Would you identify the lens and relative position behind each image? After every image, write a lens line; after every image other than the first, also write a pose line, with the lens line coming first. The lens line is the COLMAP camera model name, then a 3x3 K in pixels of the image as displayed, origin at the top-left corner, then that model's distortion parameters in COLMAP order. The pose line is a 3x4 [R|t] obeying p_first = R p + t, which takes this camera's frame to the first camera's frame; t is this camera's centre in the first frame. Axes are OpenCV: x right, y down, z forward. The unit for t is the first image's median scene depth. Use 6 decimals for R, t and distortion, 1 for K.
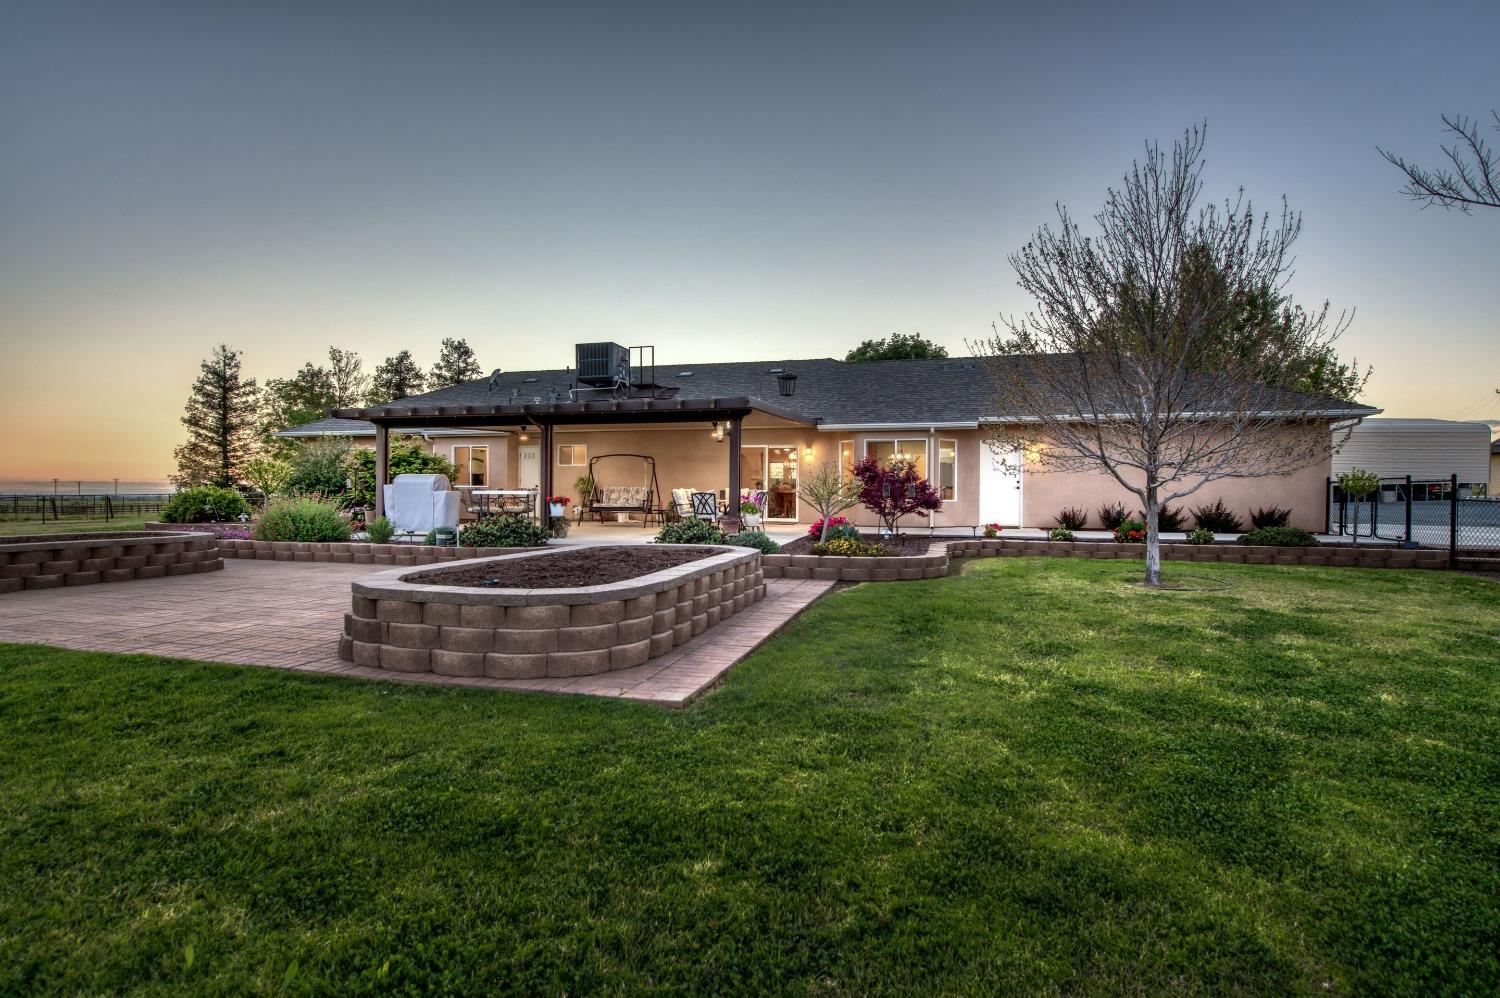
lens RADIAL K [[765.1, 0, 750.0], [0, 765.1, 499.0], [0, 0, 1]] dist [-0.000370, 0.000056]
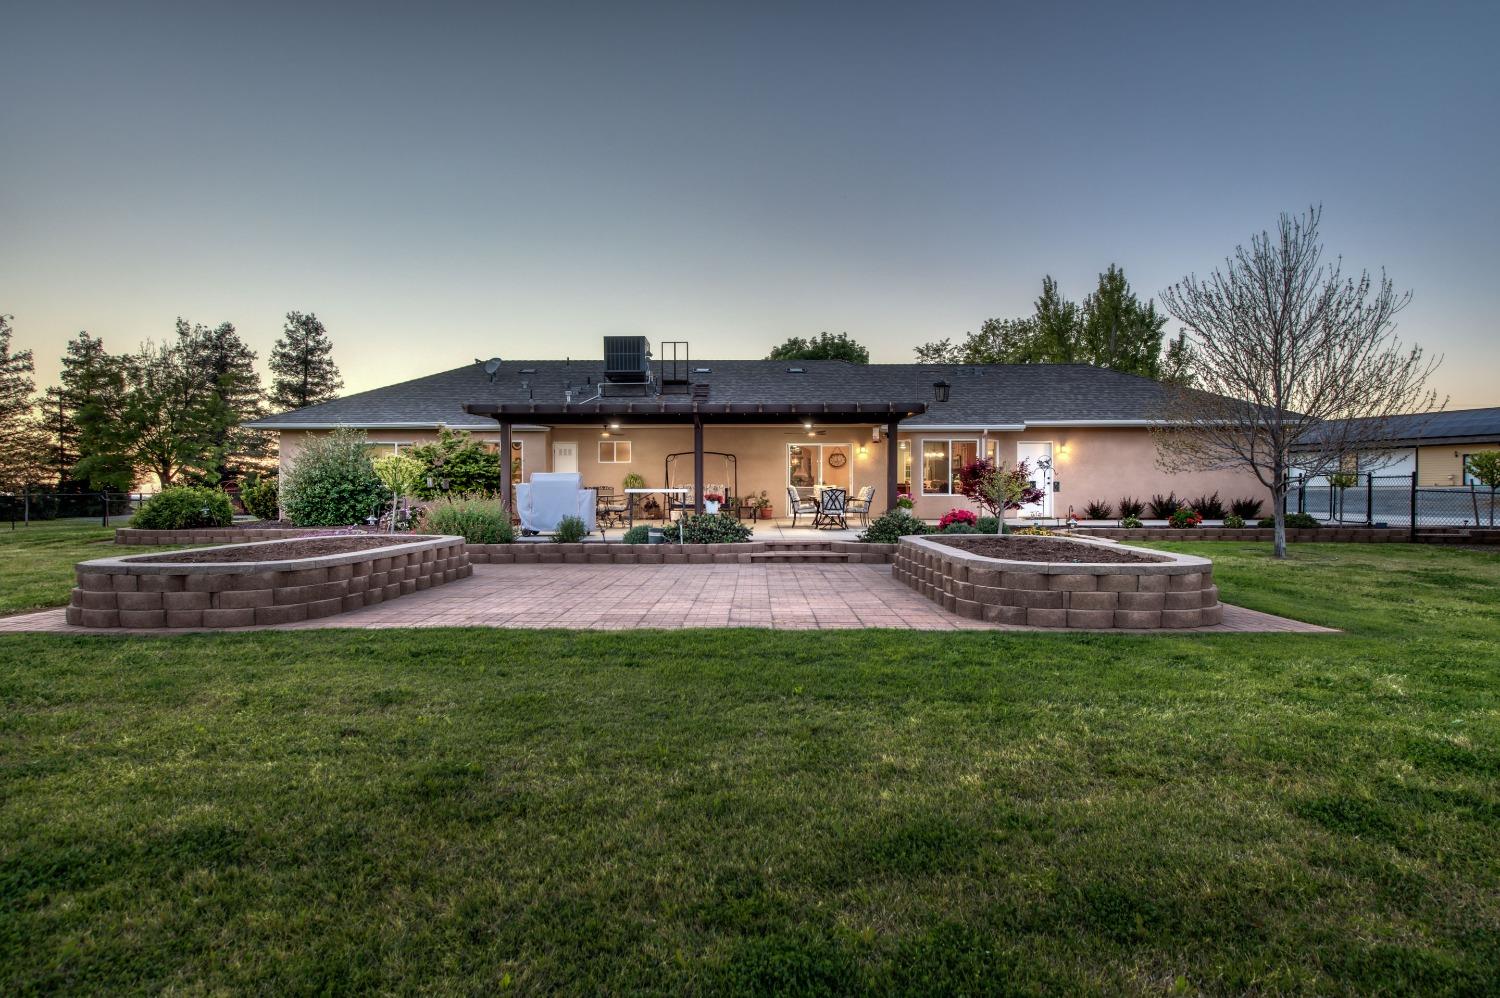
lens RADIAL K [[818.6, 0, 750.0], [0, 818.6, 499.0], [0, 0, 1]] dist [-0.001323, -0.000577]
pose [[0.963349, -0.010003, 0.268064, -0.329585], [0.008949, 0.999947, 0.005151, -0.001305], [-0.268101, -0.002563, 0.963387, -0.040971]]
